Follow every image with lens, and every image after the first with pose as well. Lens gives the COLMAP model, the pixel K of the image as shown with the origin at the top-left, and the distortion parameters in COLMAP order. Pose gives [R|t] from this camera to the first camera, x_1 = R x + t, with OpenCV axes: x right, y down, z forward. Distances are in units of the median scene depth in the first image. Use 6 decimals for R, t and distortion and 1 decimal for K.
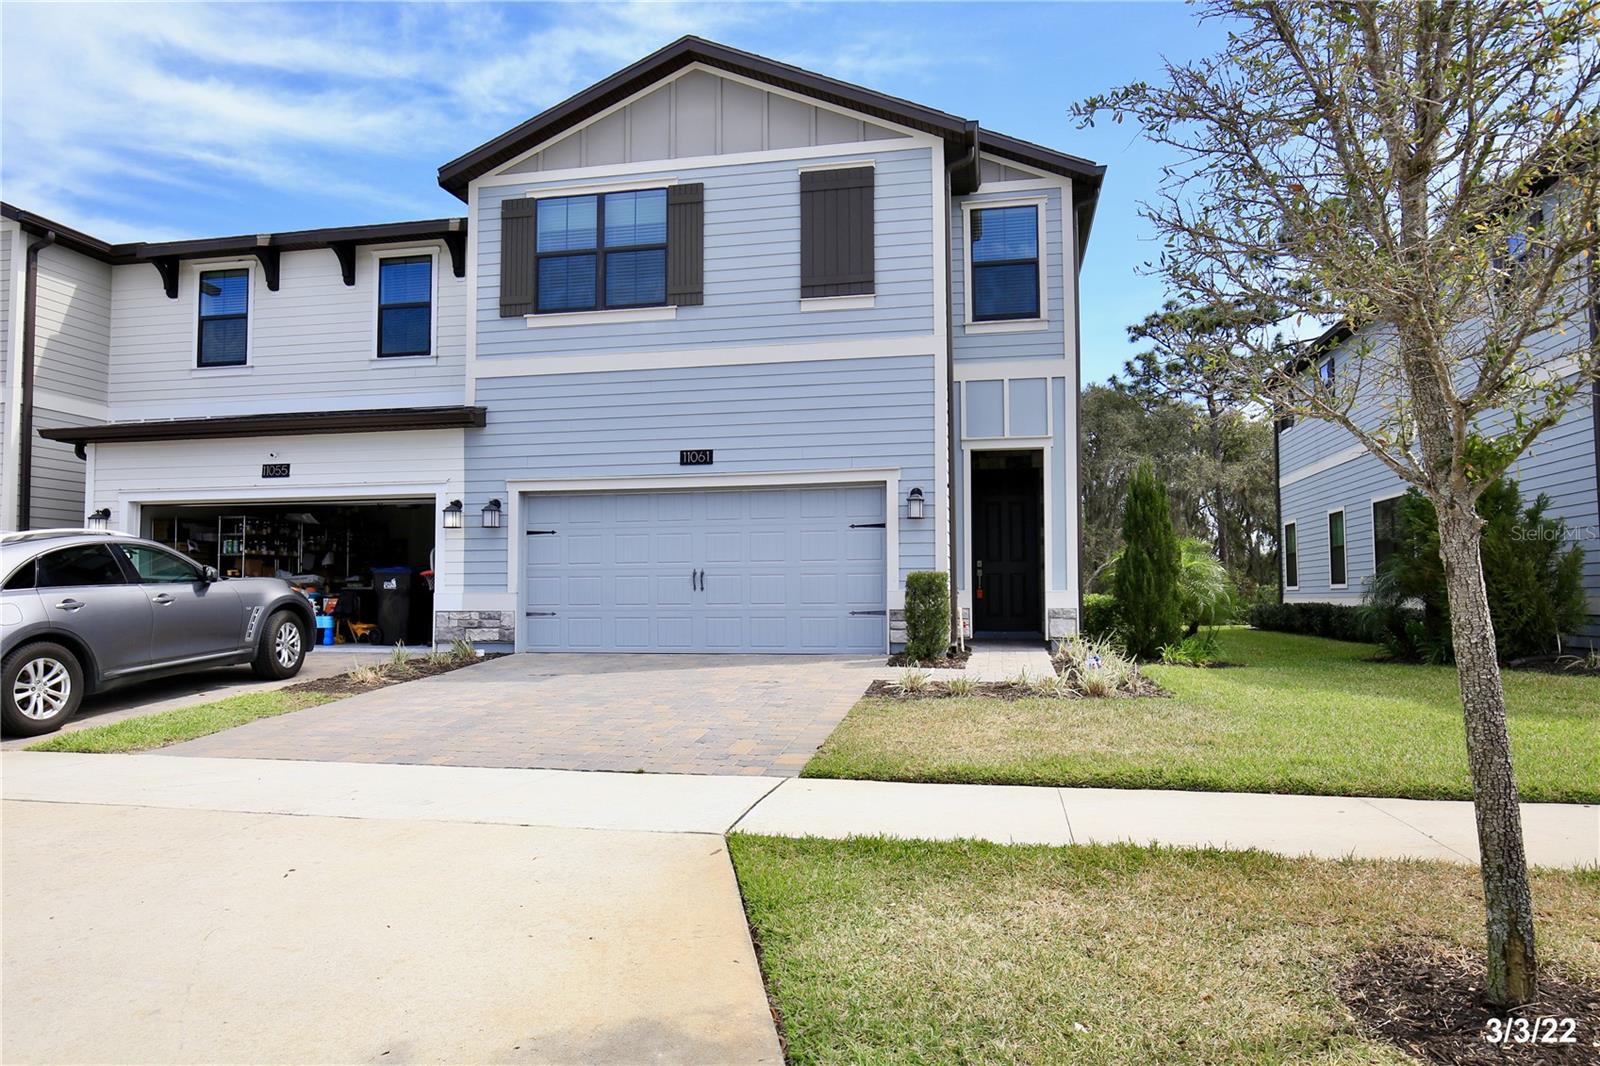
lens RADIAL K [[1019.5, 0, 799.6], [0, 1019.5, 534.9], [0, 0, 1]] dist [-0.001585, 0.002229]
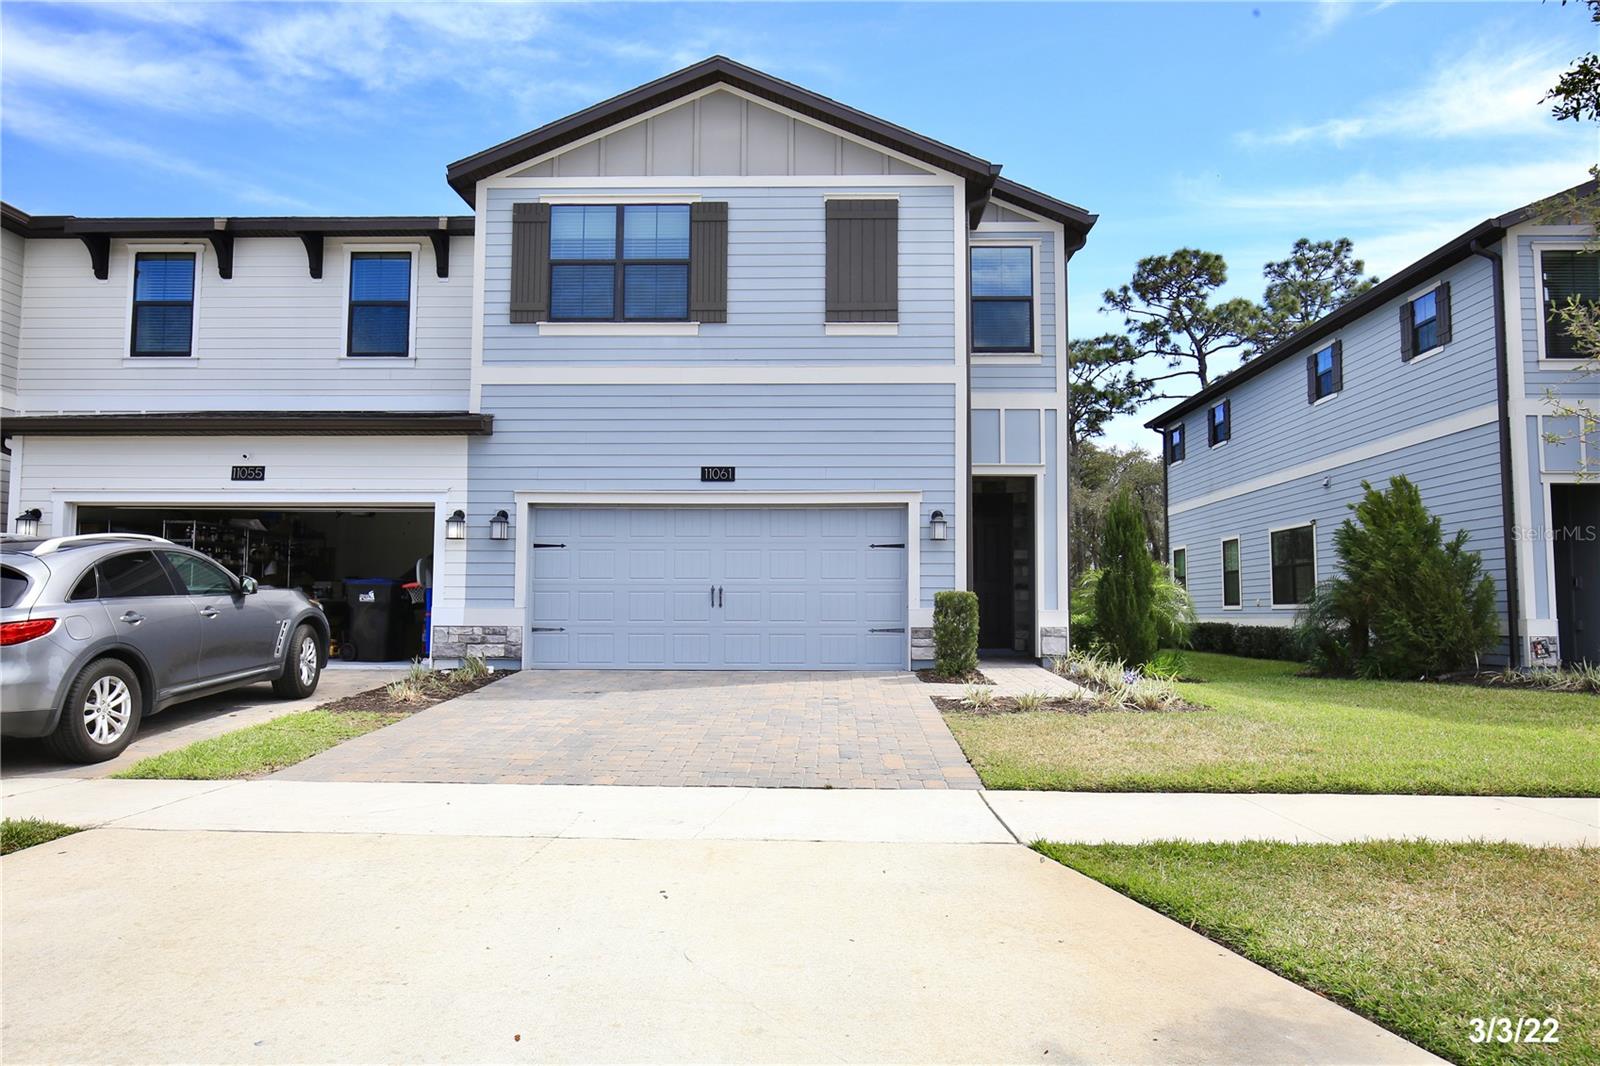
lens RADIAL K [[1019.5, 0, 807.1], [0, 1019.5, 533.2], [0, 0, 1]] dist [-0.001585, 0.002229]
pose [[0.985292, 0.022107, 0.169442, -0.180744], [-0.019325, 0.999650, -0.018050, -0.001366], [-0.169782, 0.014510, 0.985375, -0.001790]]
